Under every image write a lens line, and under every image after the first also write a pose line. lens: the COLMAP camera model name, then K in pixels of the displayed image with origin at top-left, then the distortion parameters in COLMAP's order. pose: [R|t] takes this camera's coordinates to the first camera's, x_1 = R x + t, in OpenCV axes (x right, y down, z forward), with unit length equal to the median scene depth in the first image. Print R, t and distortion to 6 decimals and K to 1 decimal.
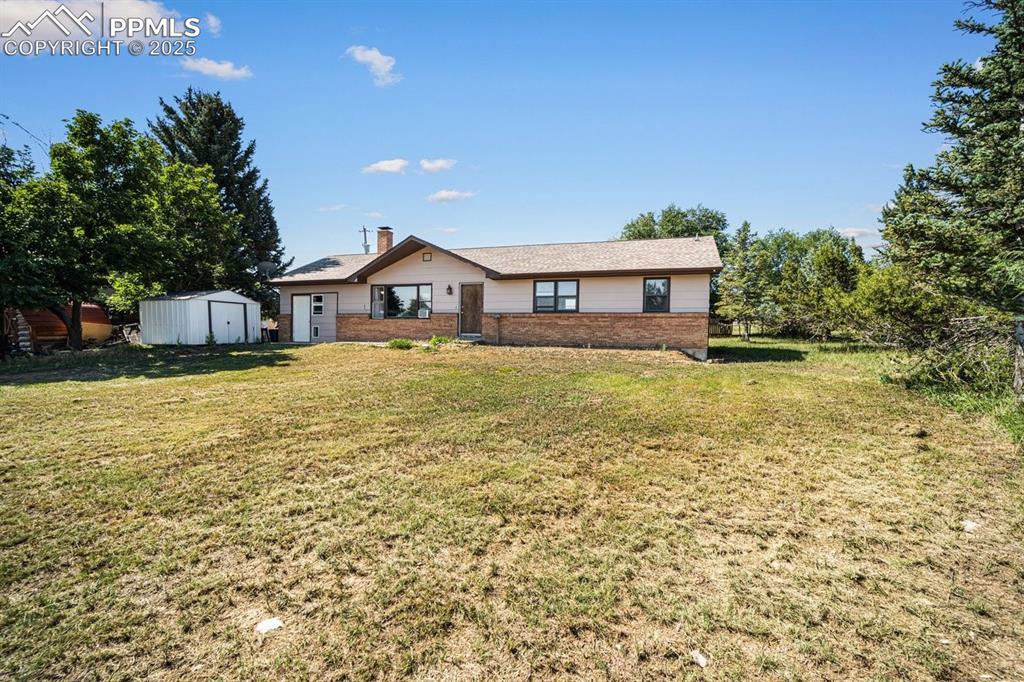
lens RADIAL K [[418.2, 0, 510.1], [0, 418.2, 335.1], [0, 0, 1]] dist [-0.000252, 0.000259]
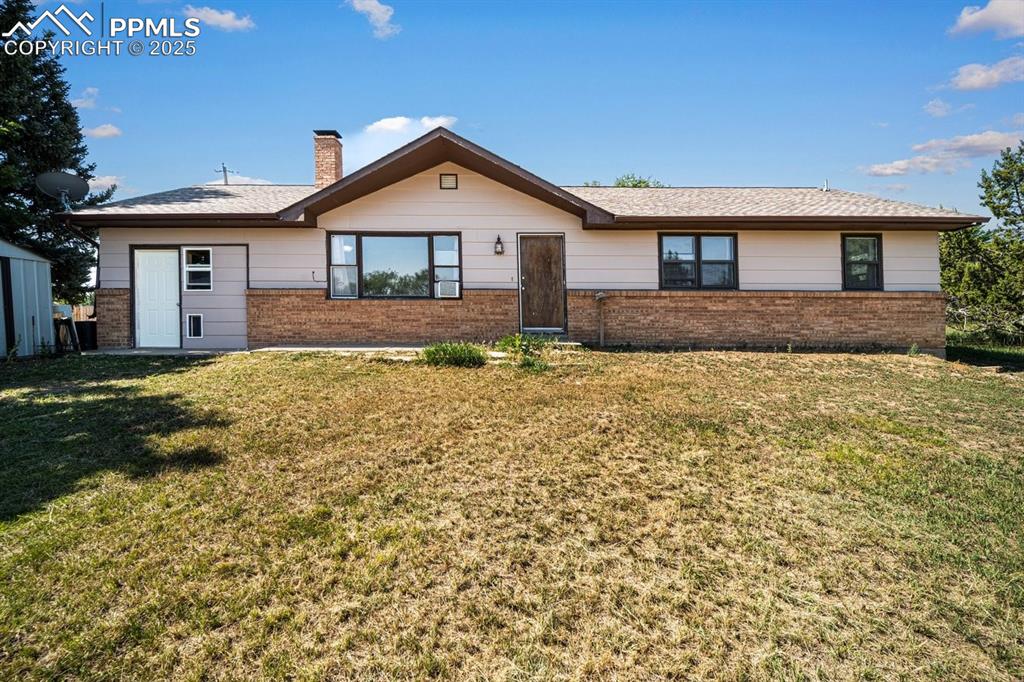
lens RADIAL K [[430.6, 0, 492.5], [0, 430.6, 324.1], [0, 0, 1]] dist [0.000443, -0.000197]
pose [[0.957951, -0.009796, 0.286765, -0.310532], [0.007890, 0.999938, 0.007801, -0.012277], [-0.286824, -0.005210, 0.957969, 0.479366]]
